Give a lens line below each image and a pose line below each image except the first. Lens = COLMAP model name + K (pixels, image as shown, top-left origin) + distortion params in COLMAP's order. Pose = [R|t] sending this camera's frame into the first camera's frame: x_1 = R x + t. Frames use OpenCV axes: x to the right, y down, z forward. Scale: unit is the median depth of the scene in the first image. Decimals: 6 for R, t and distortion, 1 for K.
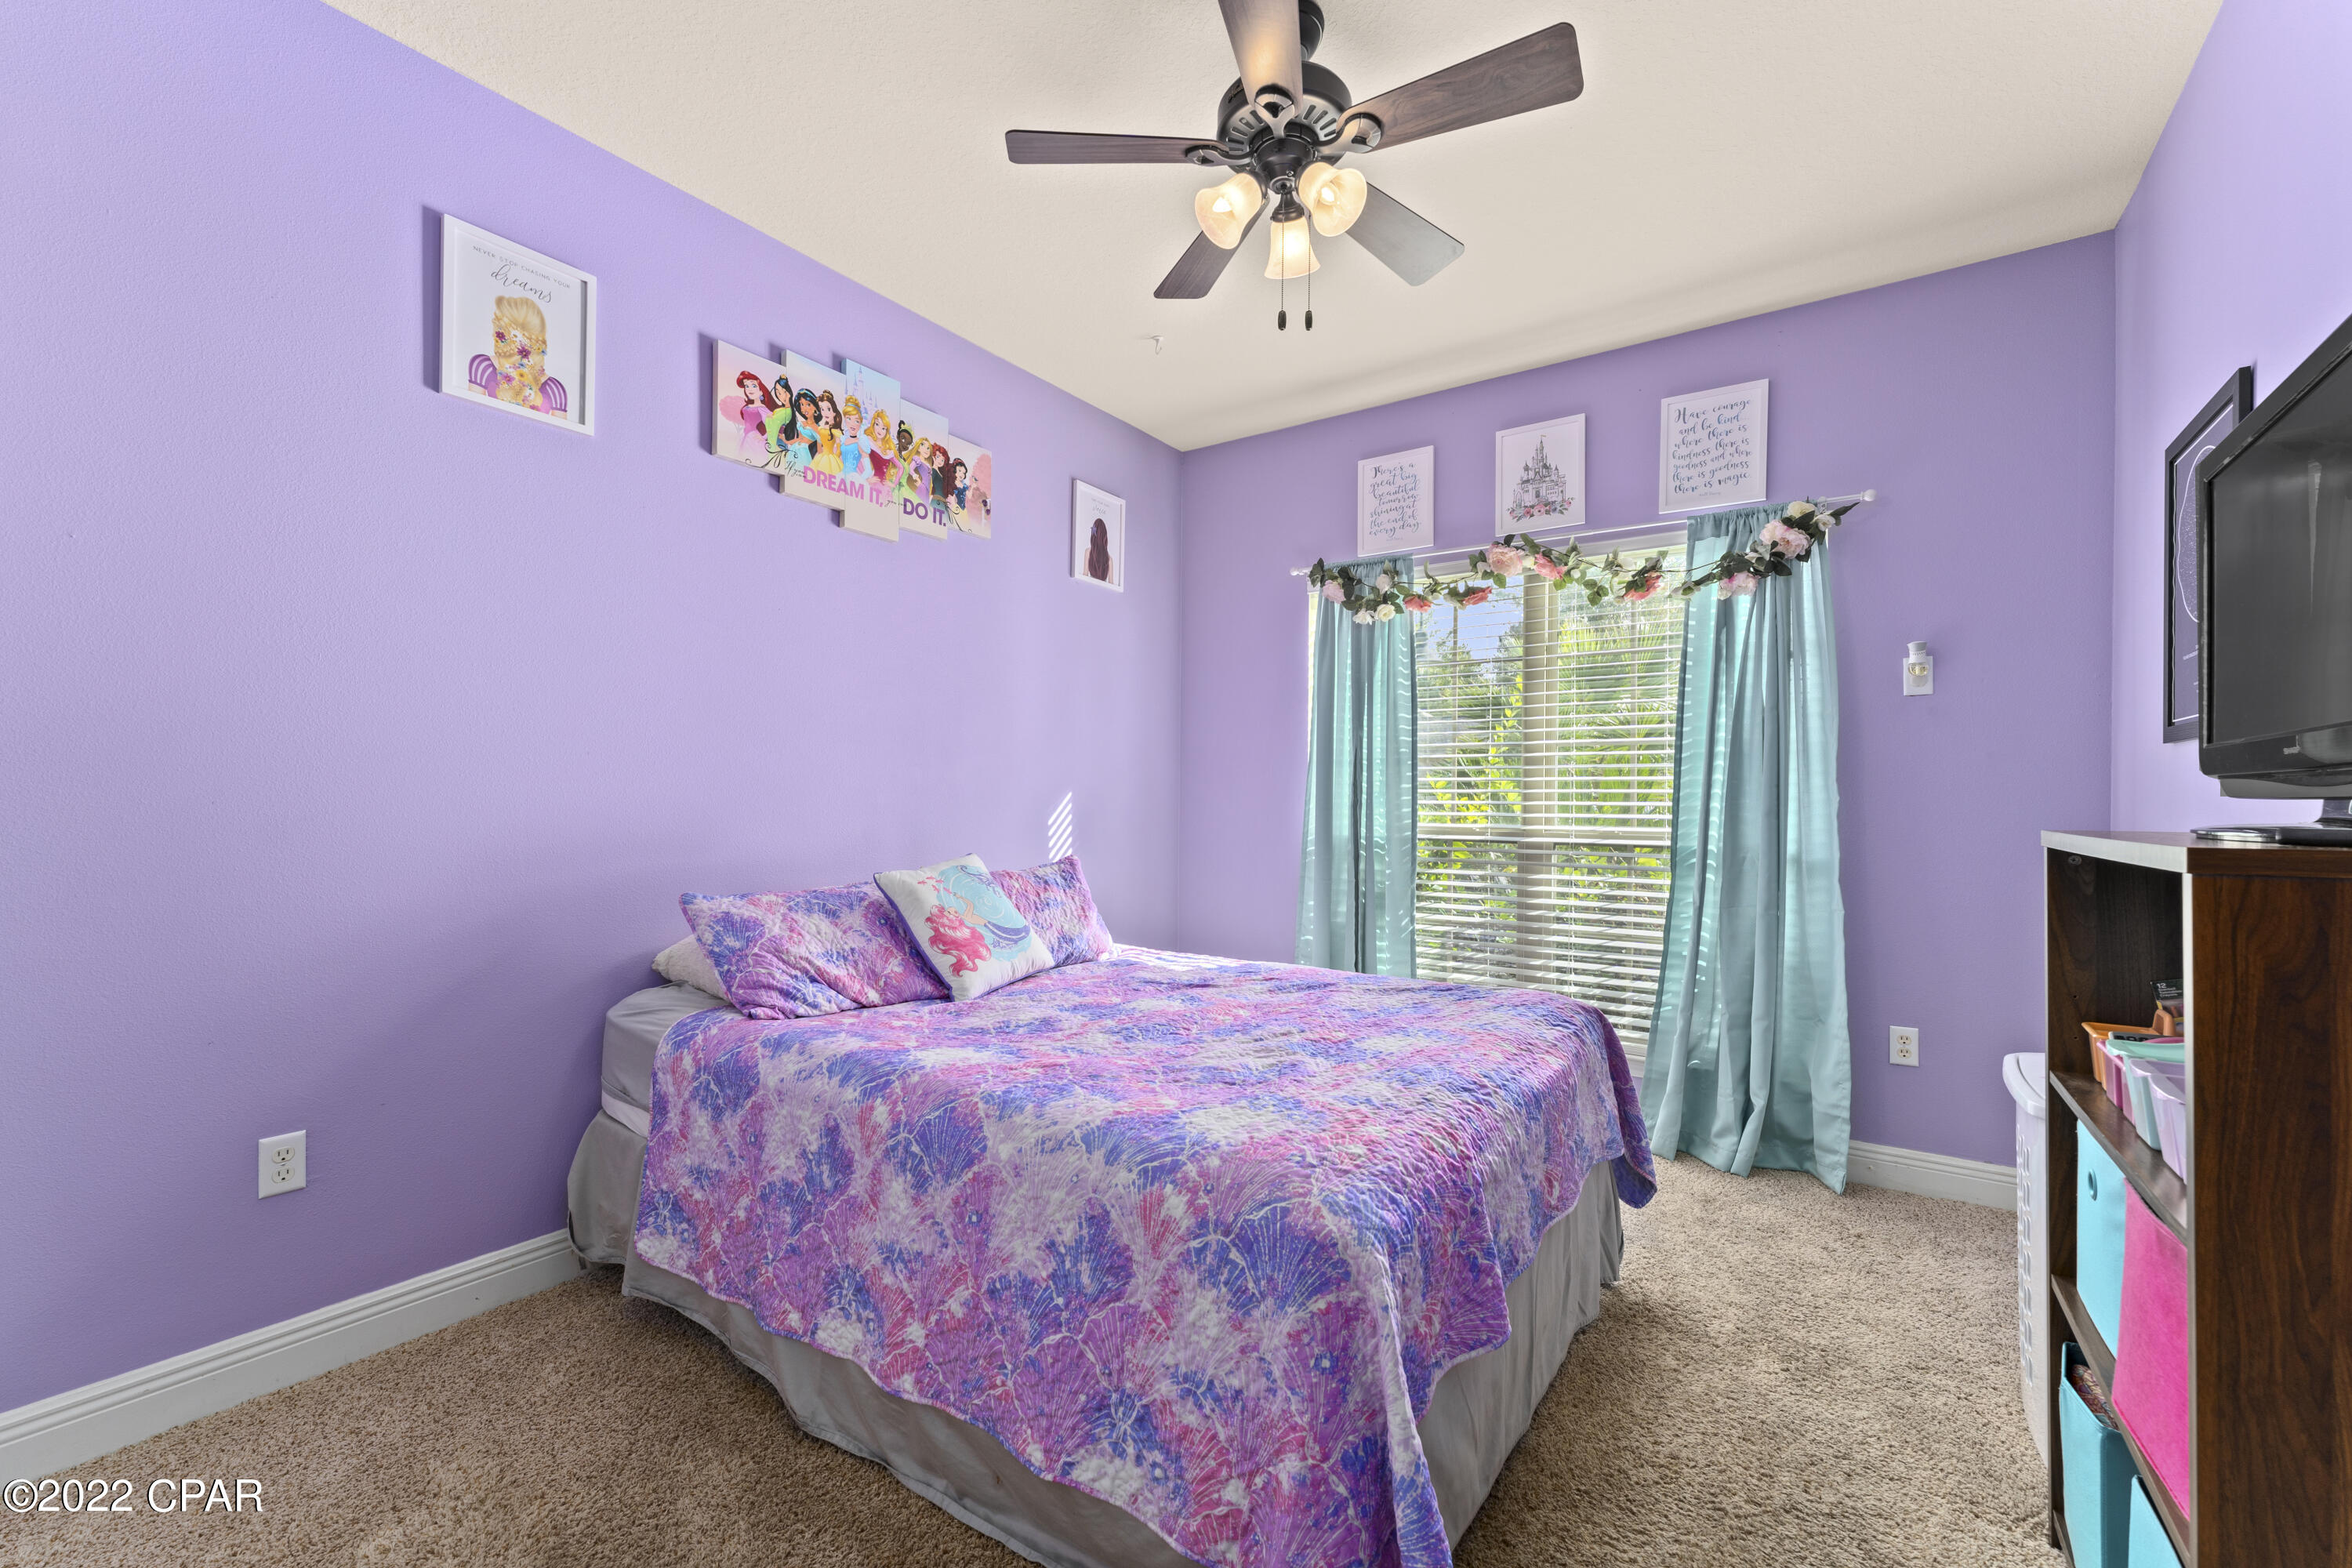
lens RADIAL K [[964.7, 0, 1176.0], [0, 964.7, 784.0], [0, 0, 1]] dist [-0.001195, -0.000068]
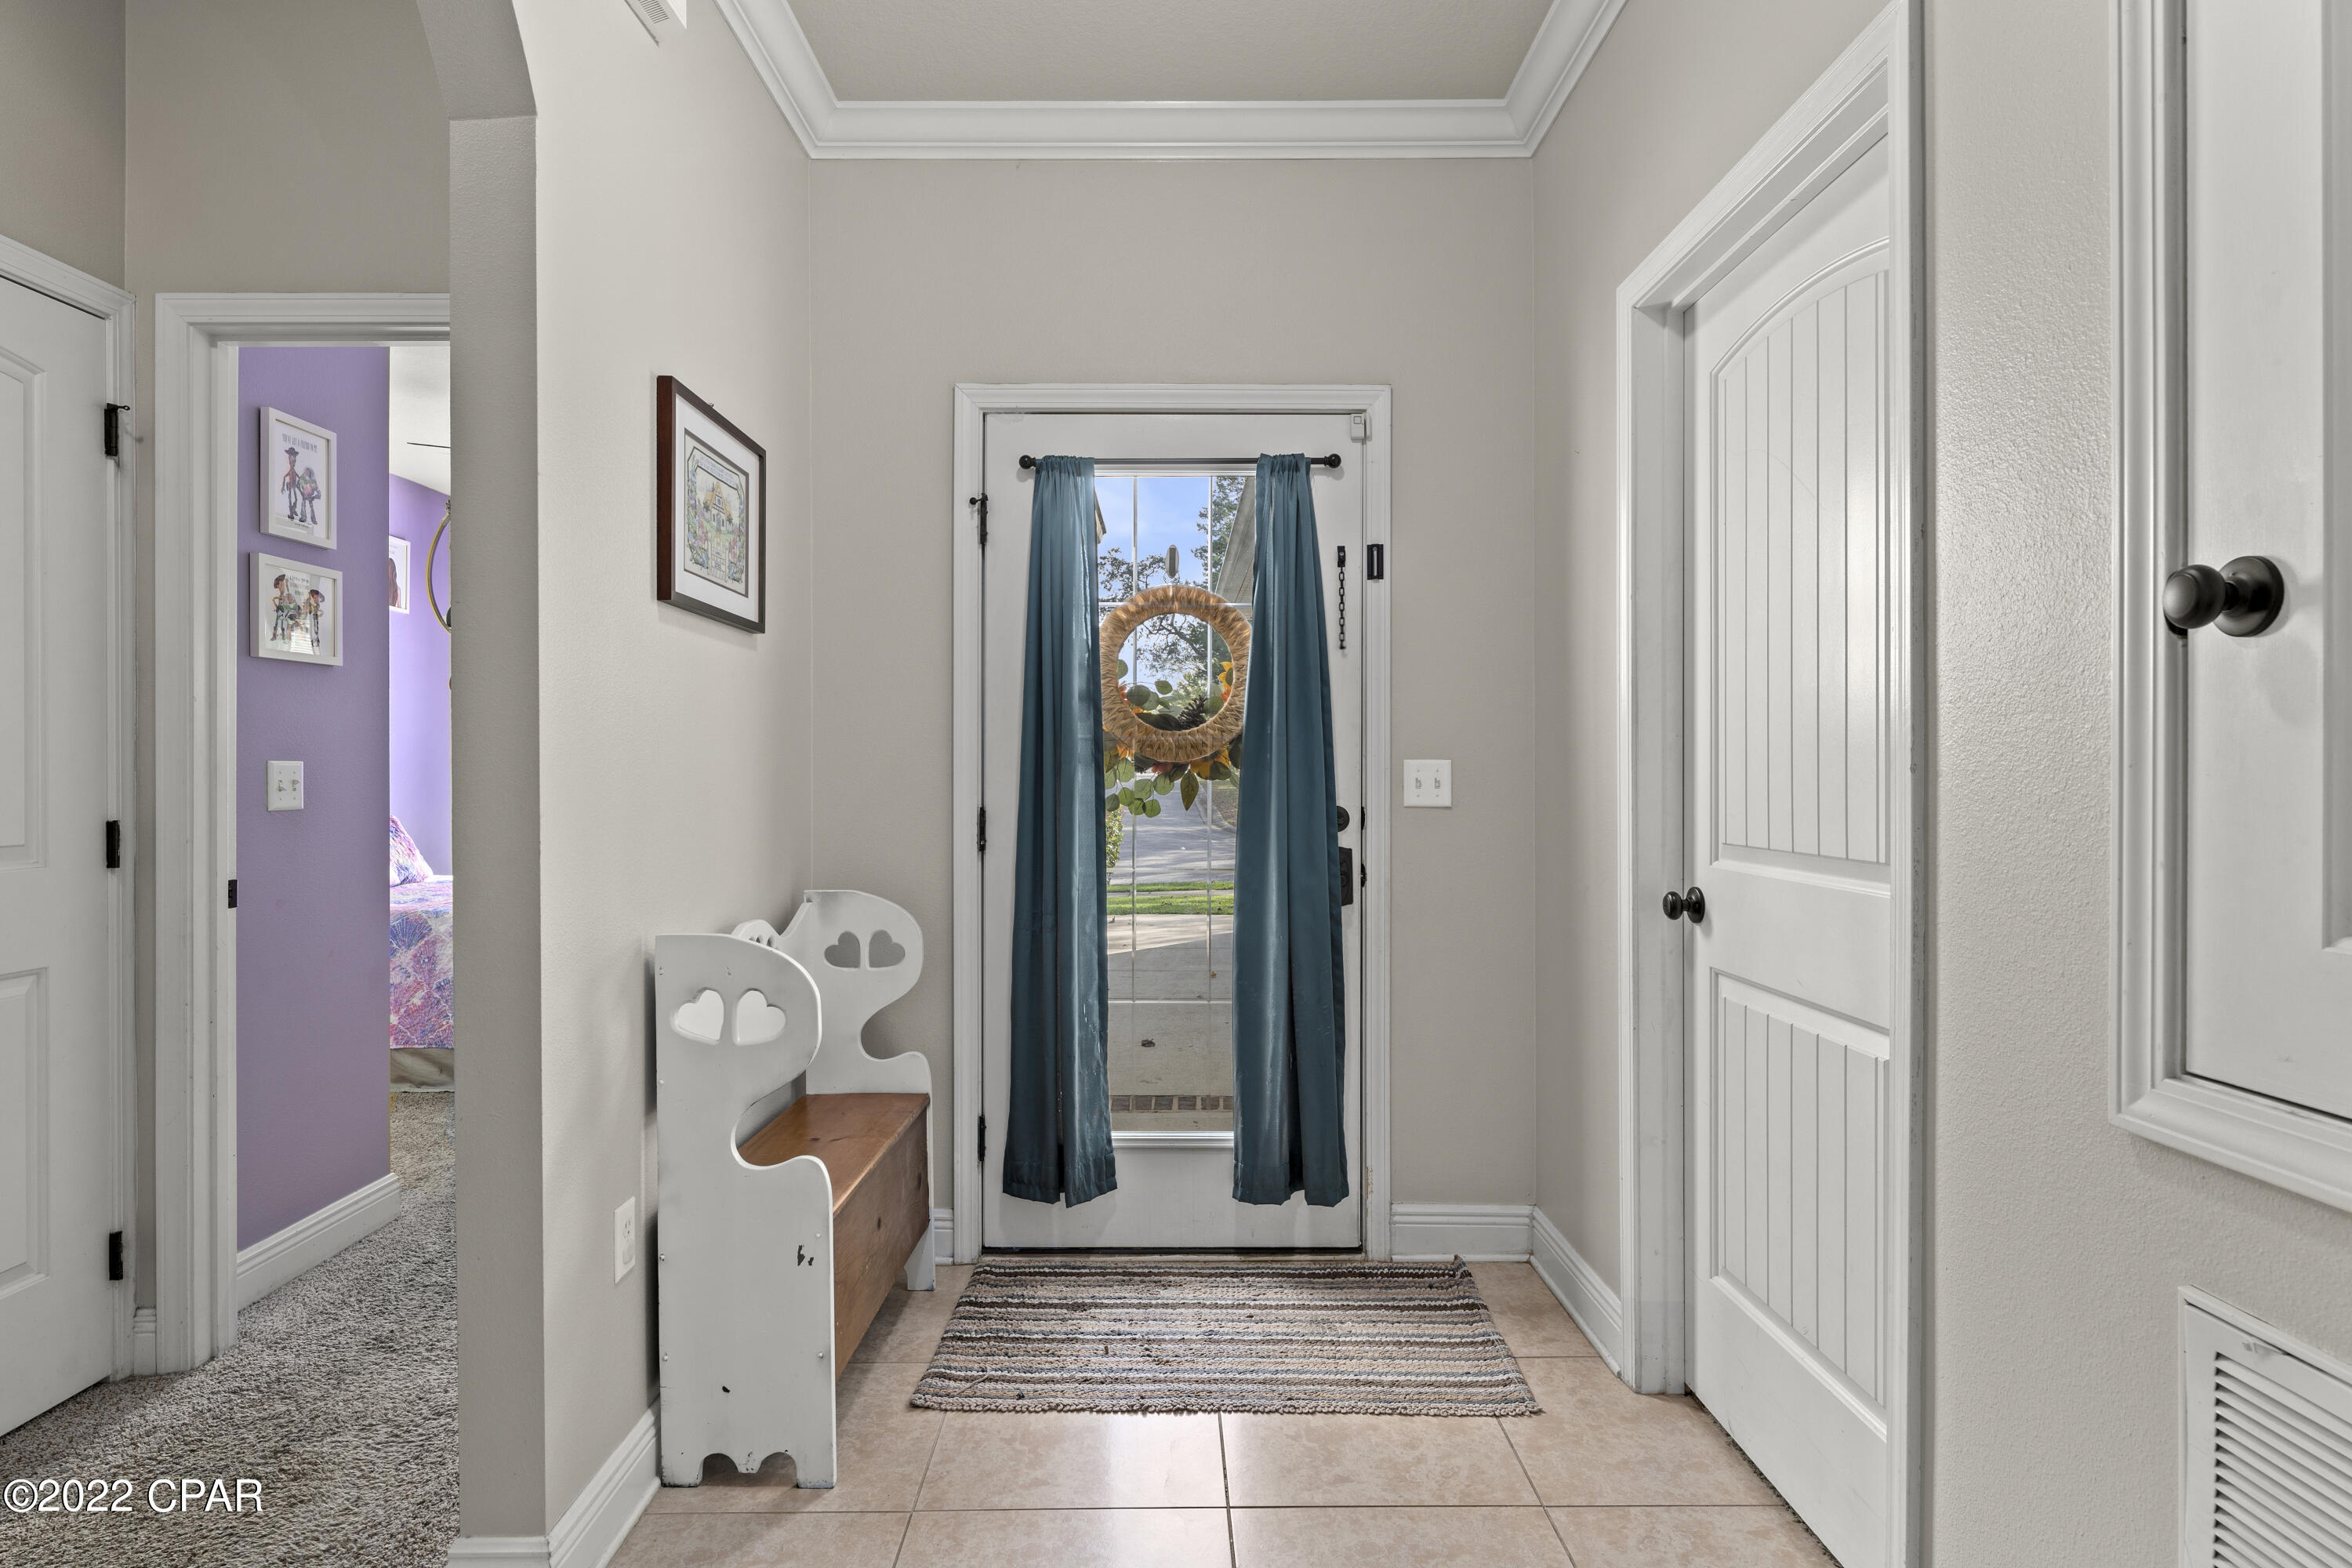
lens RADIAL K [[1242.6, 0, 1176.0], [0, 1242.6, 784.0], [0, 0, 1]] dist [0.000563, -0.000167]
pose [[0.820851, -0.014965, 0.570947, -0.416849], [0.002372, 0.999737, 0.022794, -0.025945], [-0.571138, -0.017356, 0.820671, -2.356127]]
